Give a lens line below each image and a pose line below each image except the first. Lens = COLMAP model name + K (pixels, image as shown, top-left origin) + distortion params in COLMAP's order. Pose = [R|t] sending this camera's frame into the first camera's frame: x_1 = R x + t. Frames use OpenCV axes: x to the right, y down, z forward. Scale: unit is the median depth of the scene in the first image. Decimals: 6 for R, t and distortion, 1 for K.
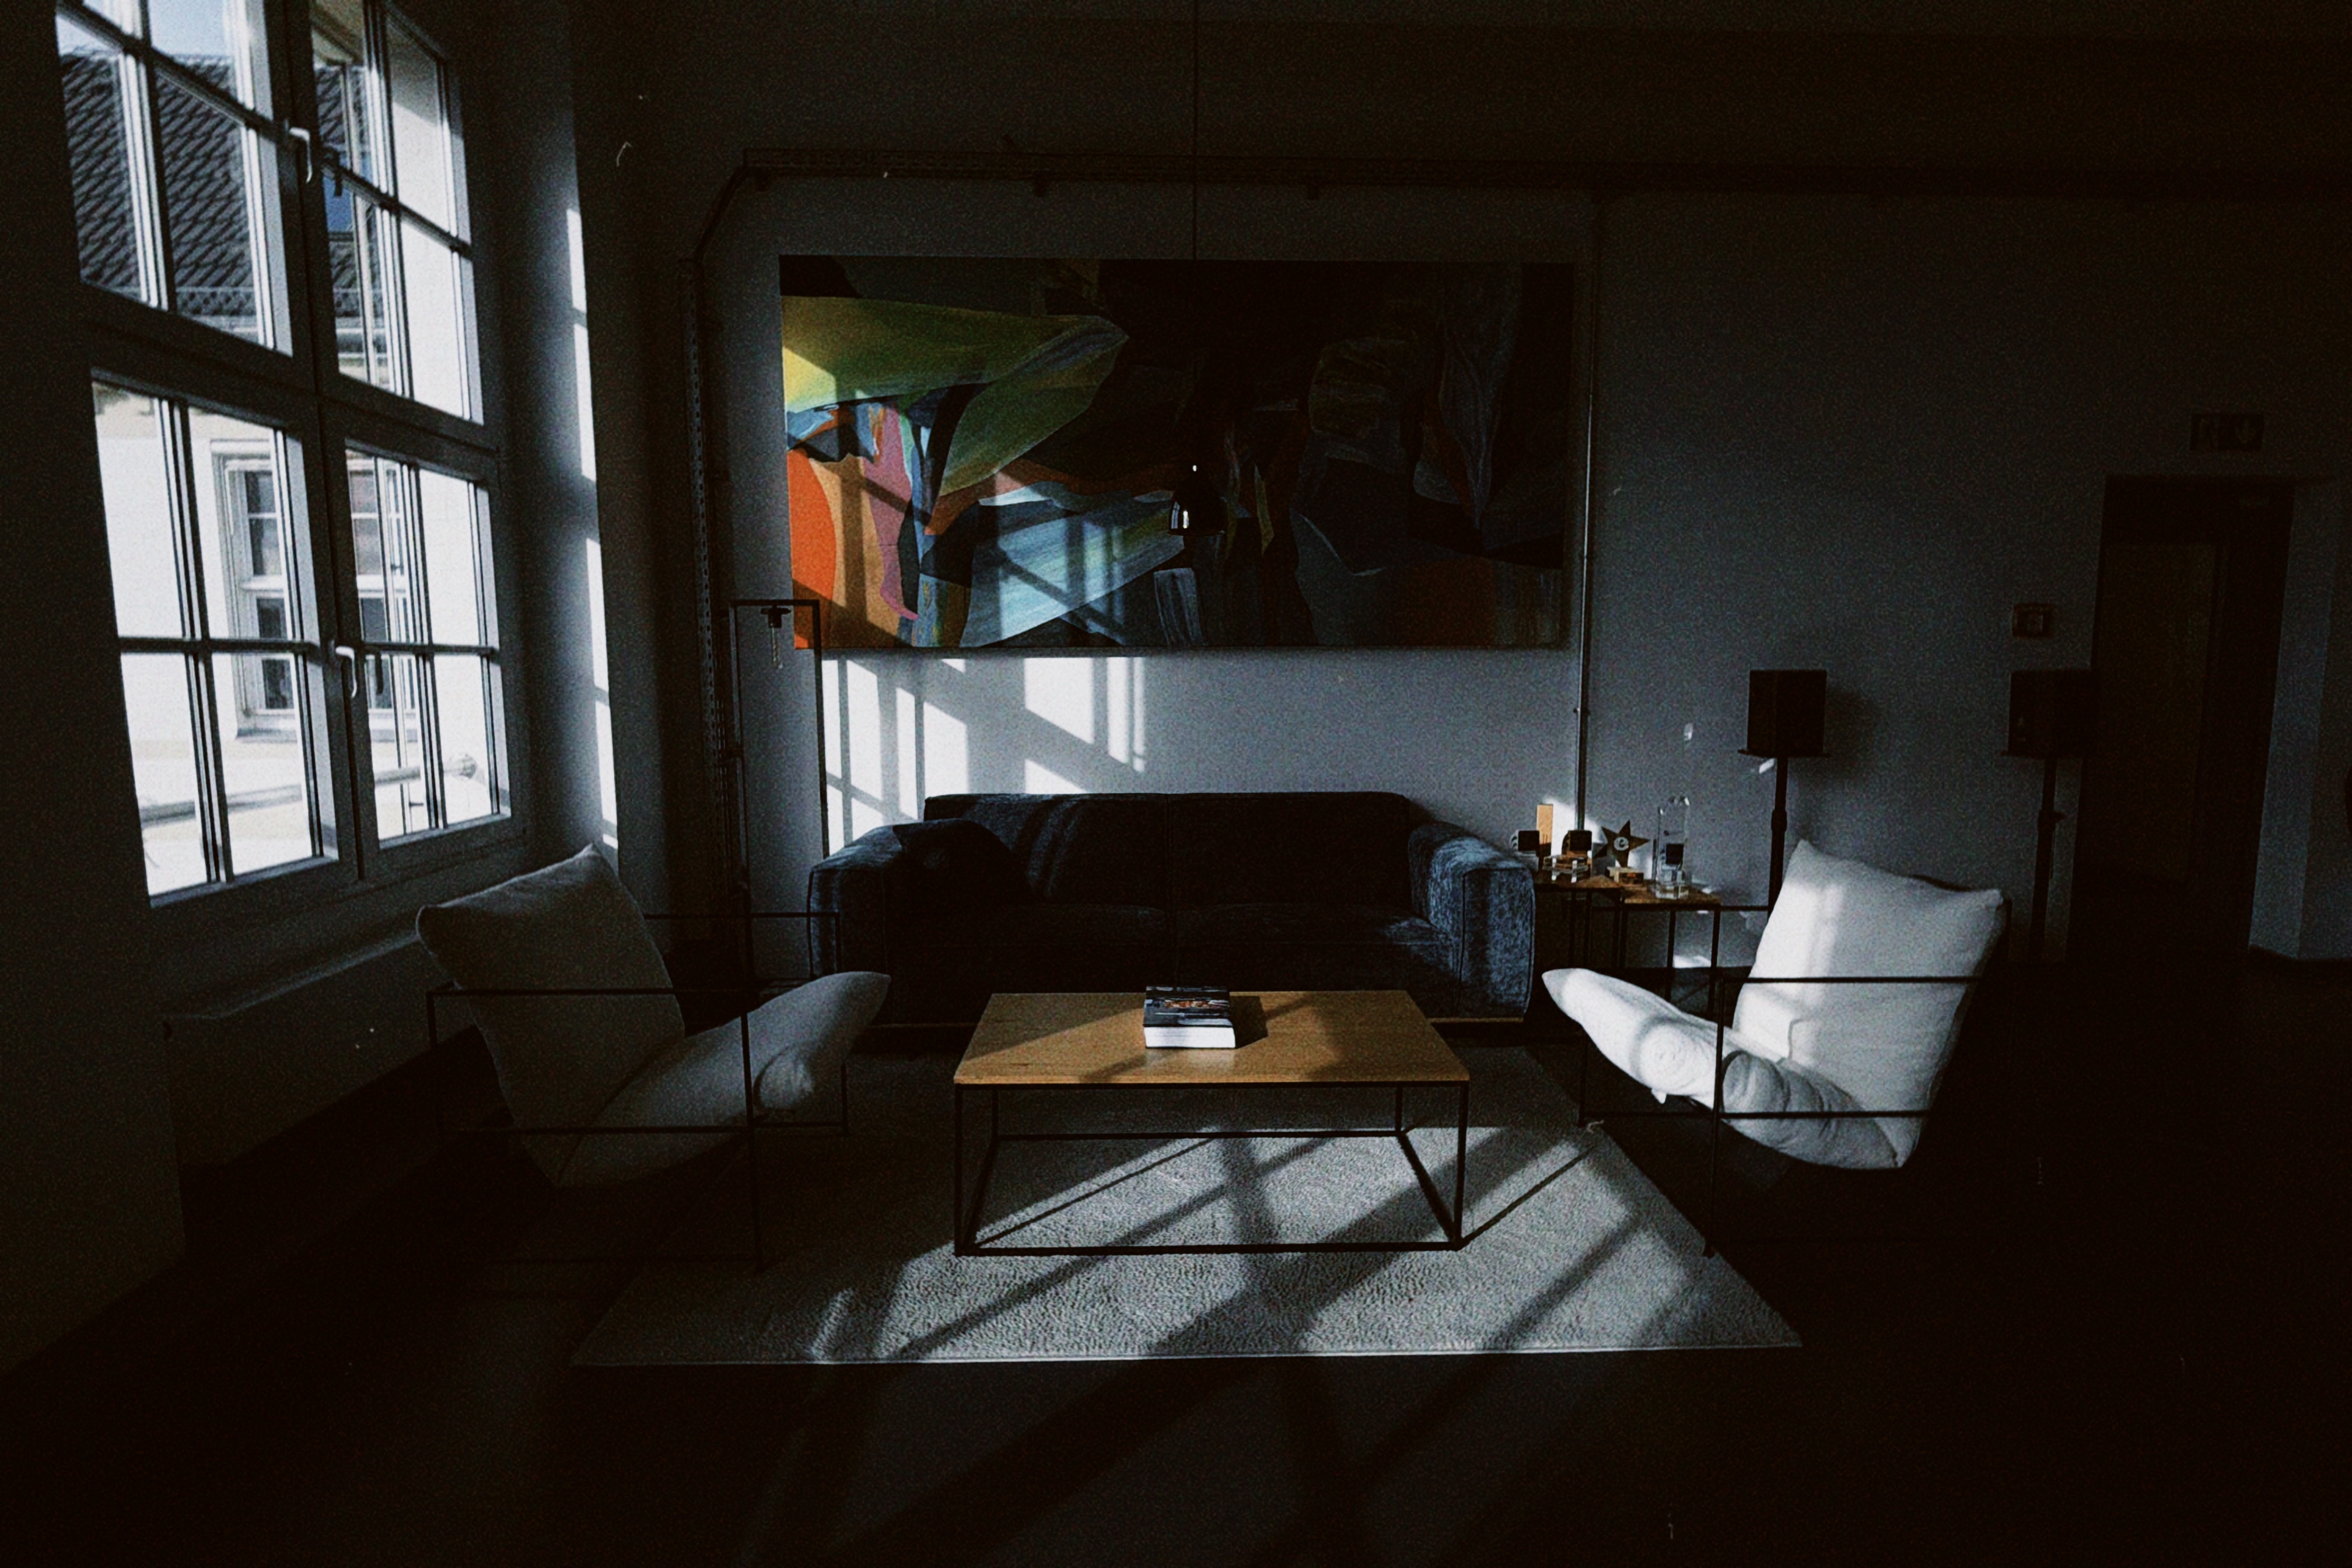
lens RADIAL K [[1145.8, 0, 1180.7], [0, 1145.8, 791.7], [0, 0, 1]] dist [0.000615, 0.000292]
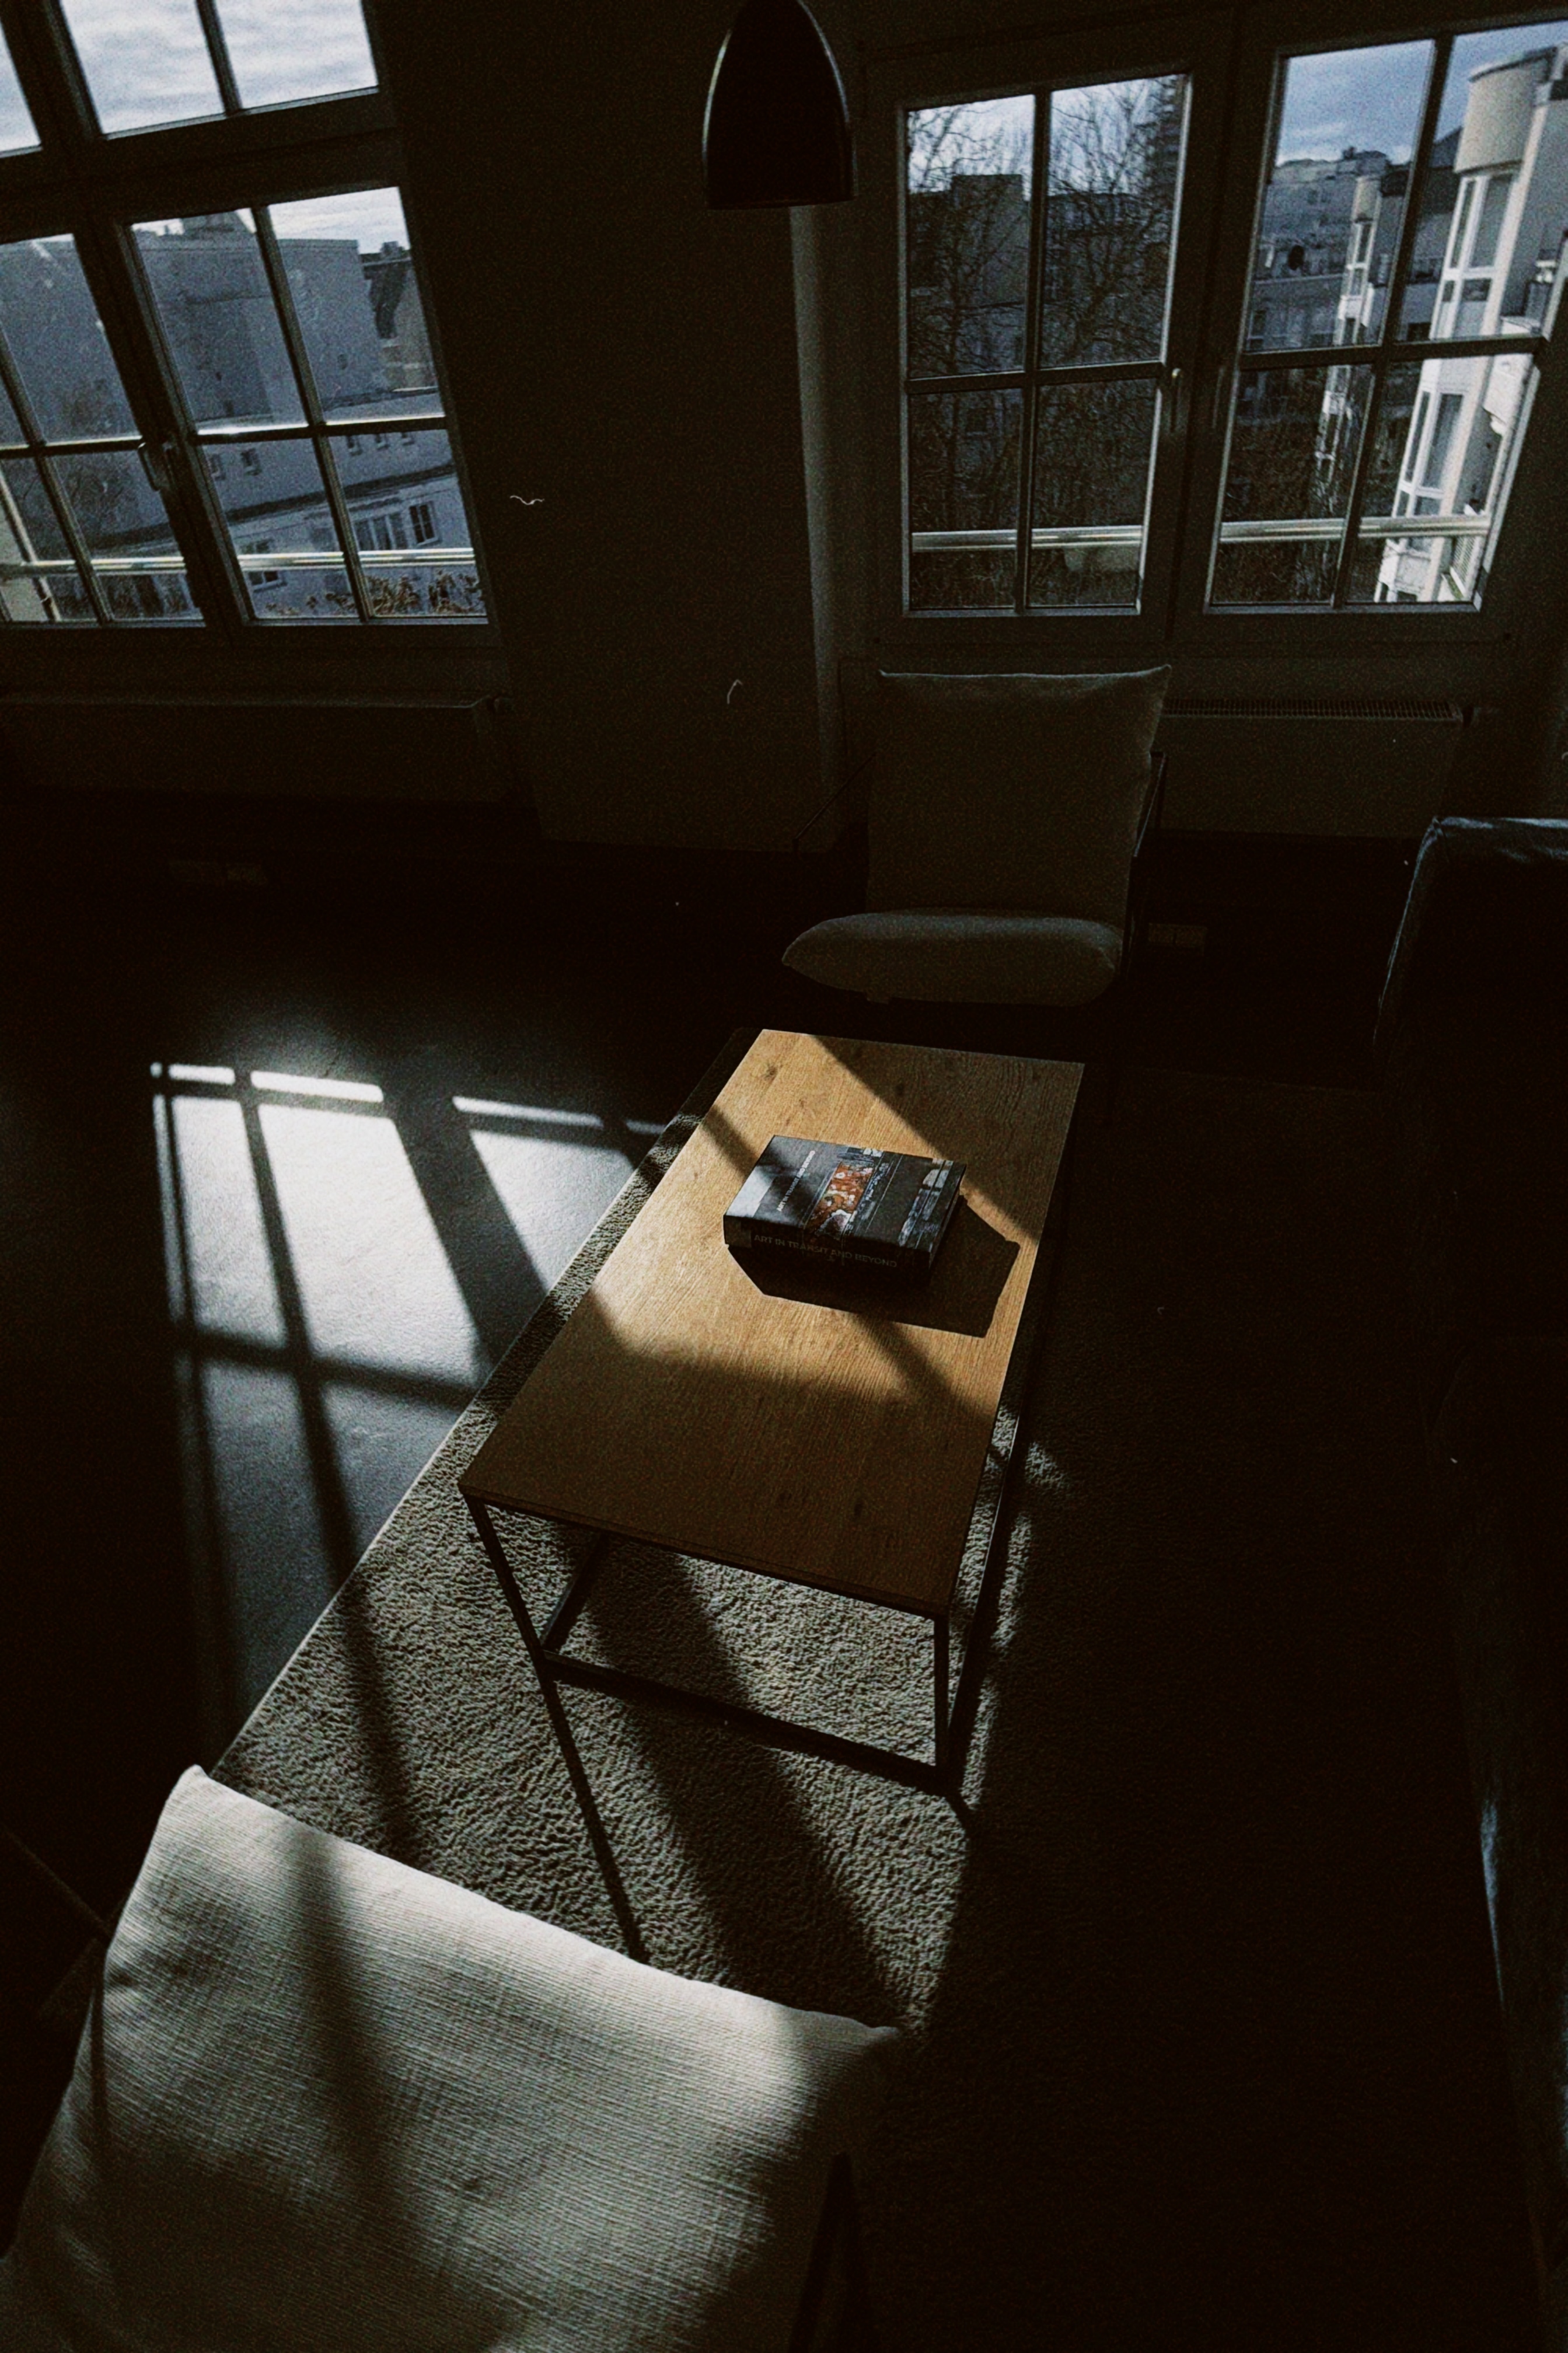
lens RADIAL K [[1172.2, 0, 778.6], [0, 1172.2, 1178.0], [0, 0, 1]] dist [0.010331, 0.000194]
pose [[-0.356012, 0.574571, -0.736969, 0.342738], [-0.033552, 0.780272, 0.624540, -0.152424], [0.933879, 0.247071, -0.258508, 0.796144]]
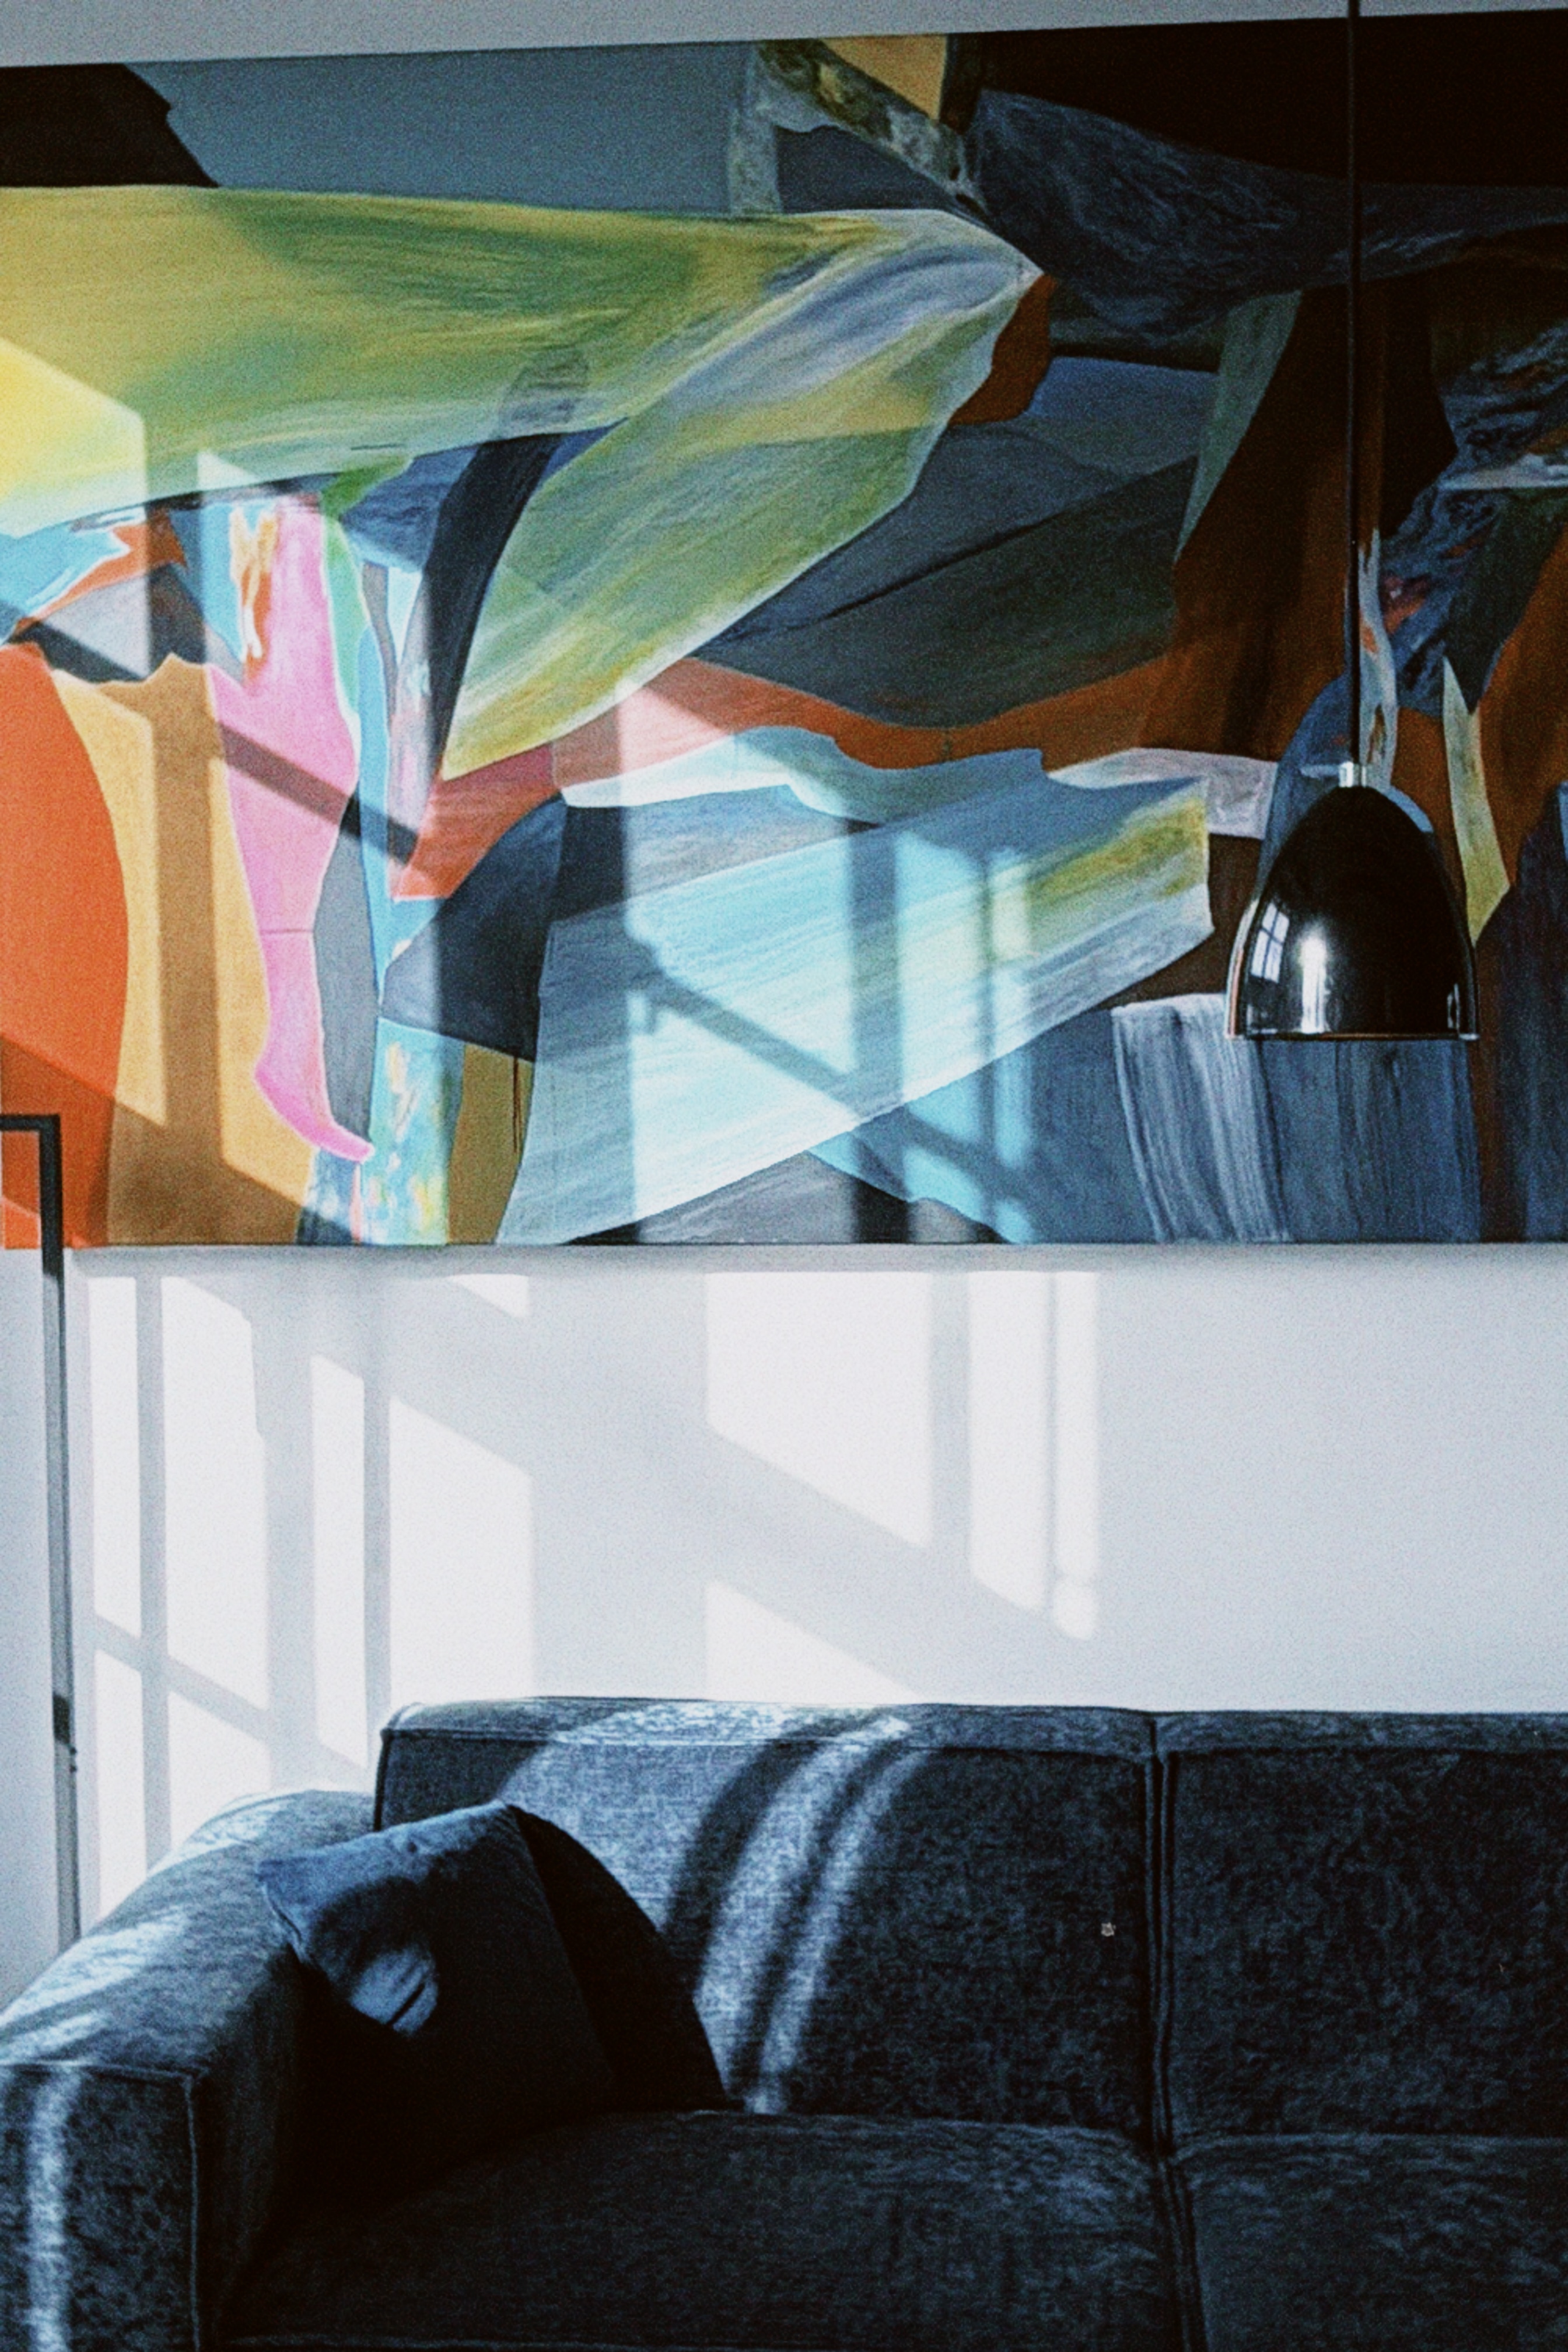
lens RADIAL K [[2642.0, 0, 786.1], [0, 2642.0, 1175.8], [0, 0, 1]] dist [0.006357, 0.000000]
pose [[0.992032, 0.004737, -0.125899, -0.022155], [-0.012062, 0.998273, -0.057485, -0.109855], [0.125410, 0.058546, 0.990376, 0.296676]]
